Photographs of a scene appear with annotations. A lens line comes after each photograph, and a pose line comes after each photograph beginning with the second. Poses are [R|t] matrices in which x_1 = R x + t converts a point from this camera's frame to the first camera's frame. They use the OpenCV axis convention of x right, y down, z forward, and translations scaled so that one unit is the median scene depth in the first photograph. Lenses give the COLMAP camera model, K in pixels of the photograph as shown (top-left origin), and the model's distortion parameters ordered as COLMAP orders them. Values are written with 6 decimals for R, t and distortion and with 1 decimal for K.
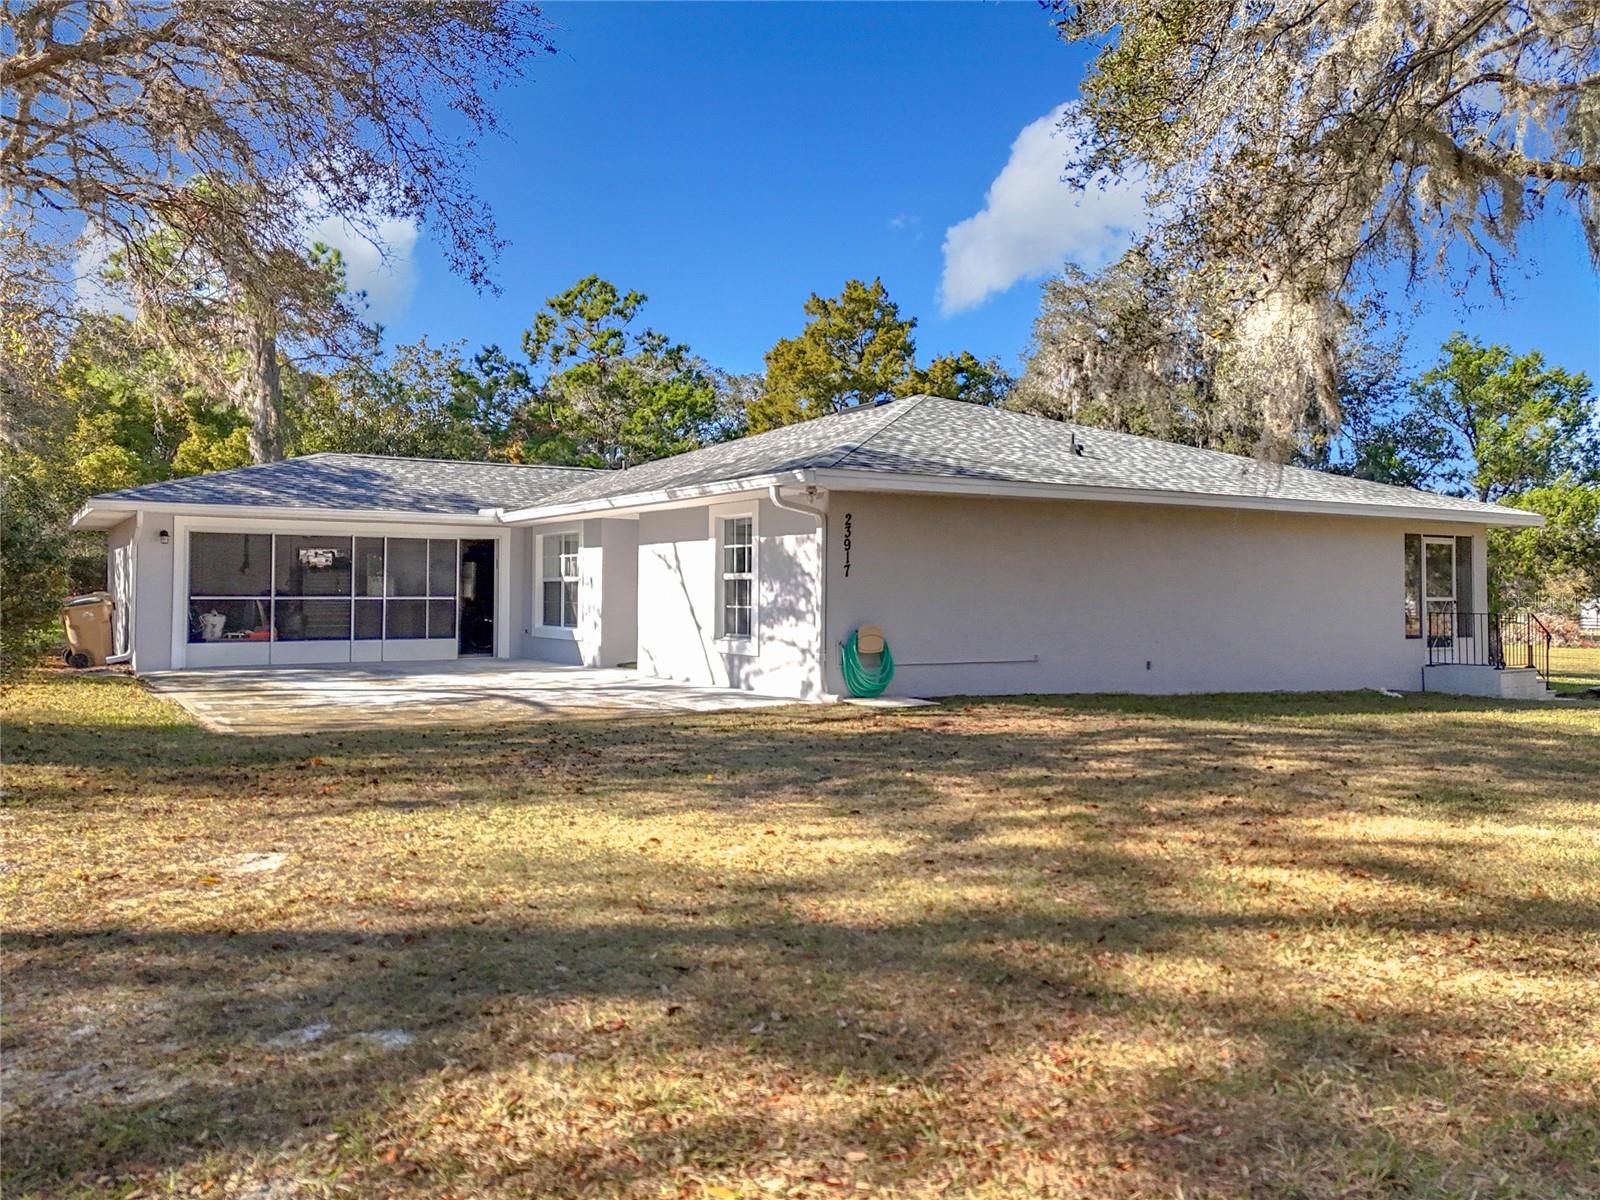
lens RADIAL K [[1134.9, 0, 800.0], [0, 1134.9, 600.0], [0, 0, 1]] dist [0.007245, -0.000189]
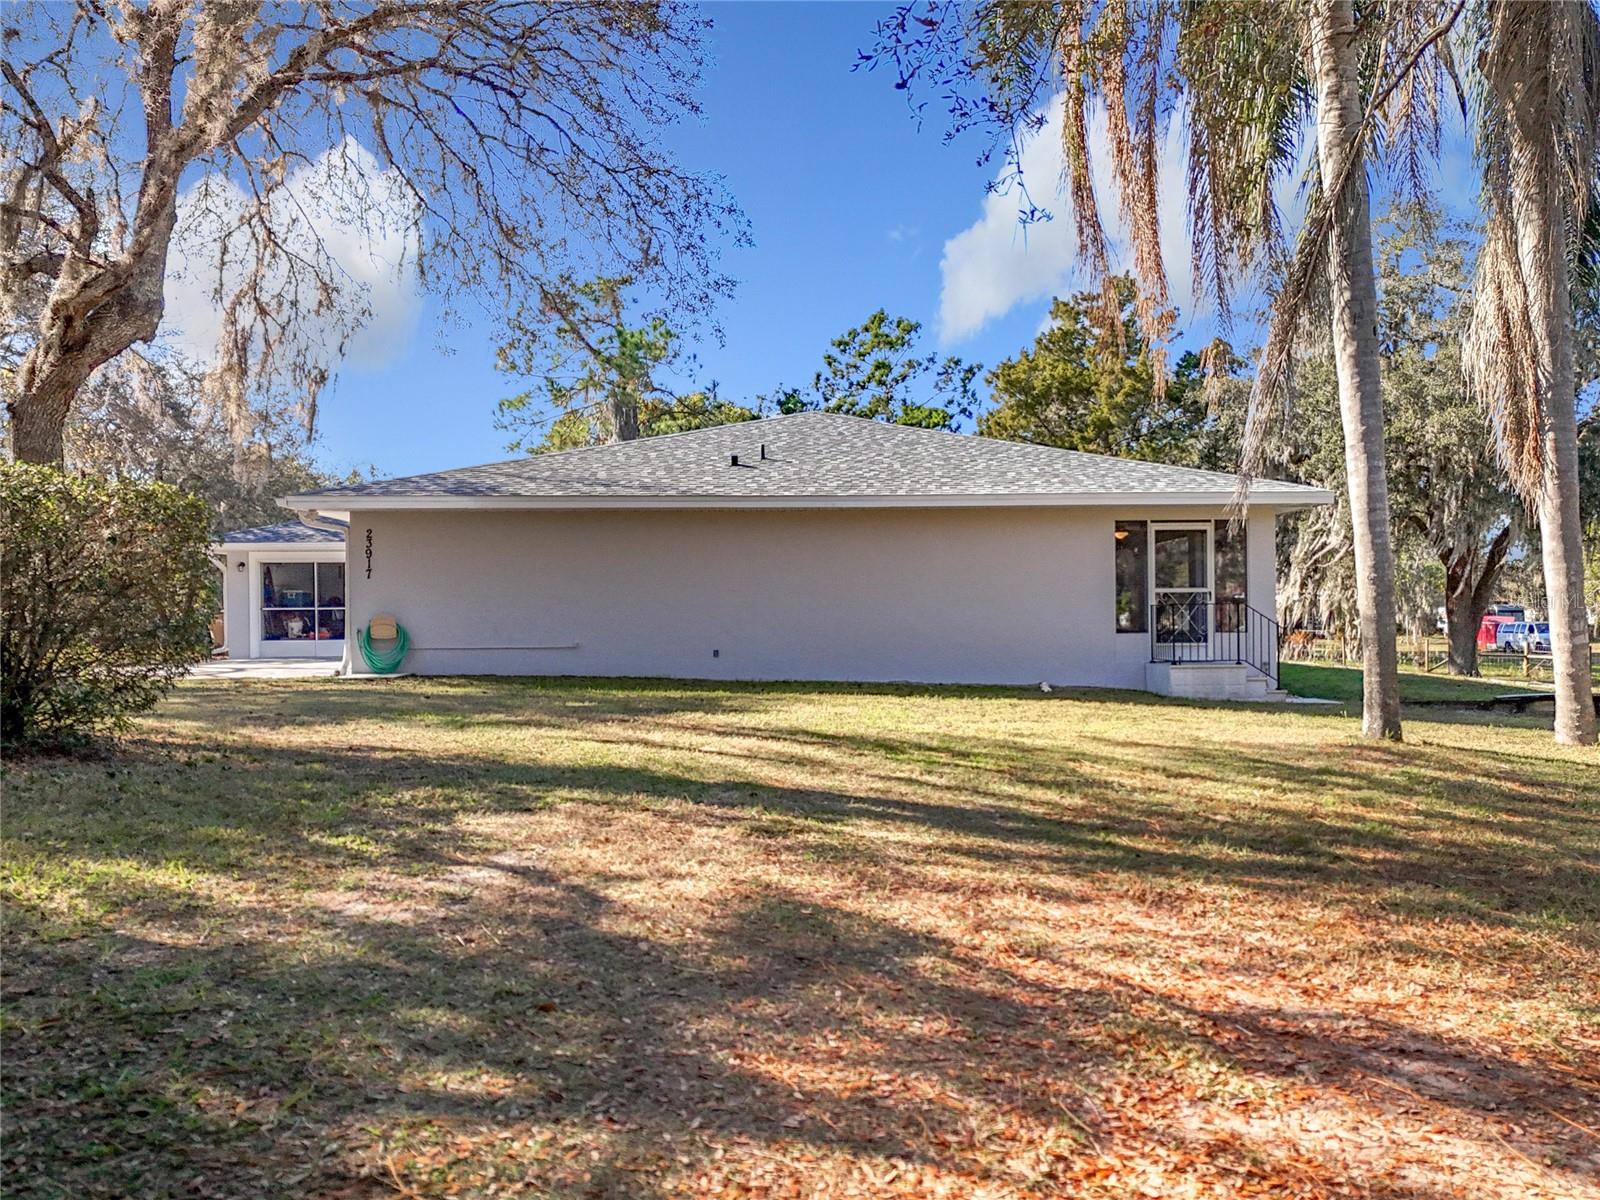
lens RADIAL K [[1134.9, 0, 800.0], [0, 1134.9, 600.0], [0, 0, 1]] dist [0.007245, -0.000189]
pose [[0.887368, -0.018387, -0.460694, 0.780452], [0.008405, 0.999684, -0.023711, 0.028760], [0.460984, 0.017169, 0.887242, 0.055095]]
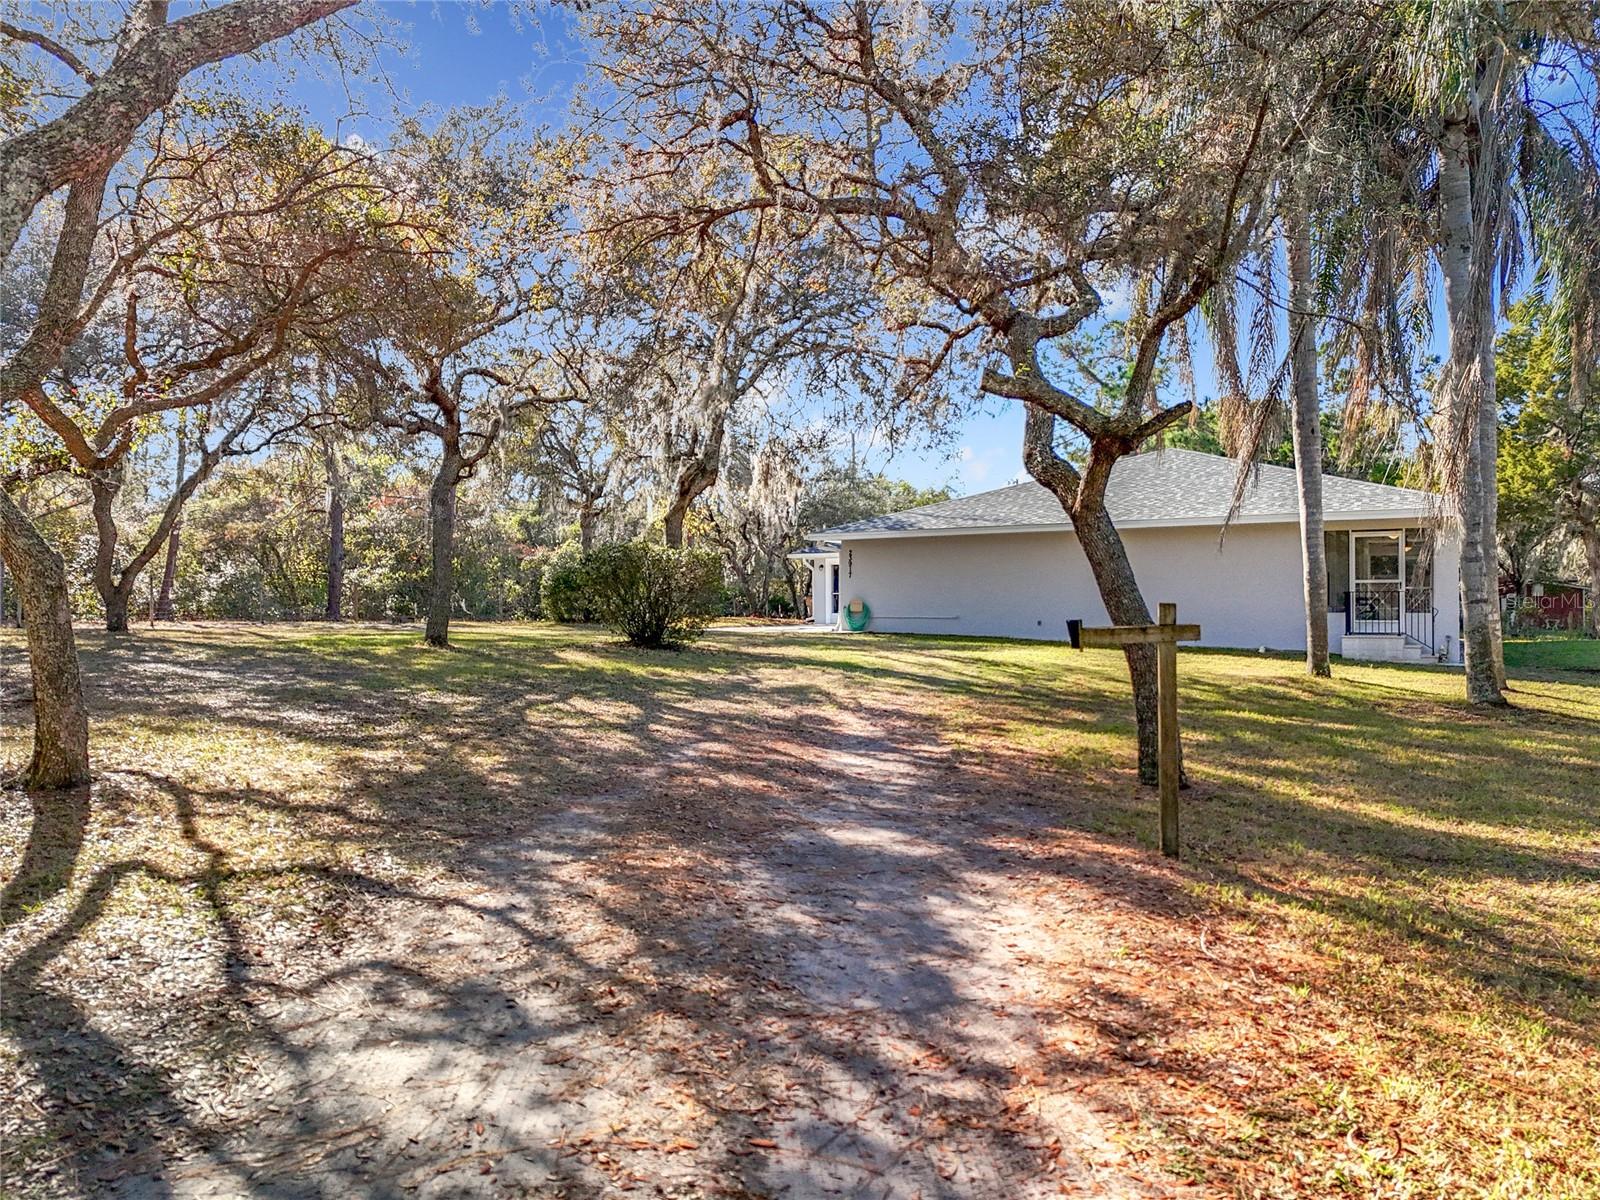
lens RADIAL K [[1134.9, 0, 800.0], [0, 1134.9, 600.0], [0, 0, 1]] dist [0.007245, -0.000189]
pose [[0.501943, -0.008648, -0.864858, 1.447070], [0.001468, 0.999957, -0.009147, 0.032886], [0.864900, 0.003322, 0.501934, -0.179714]]
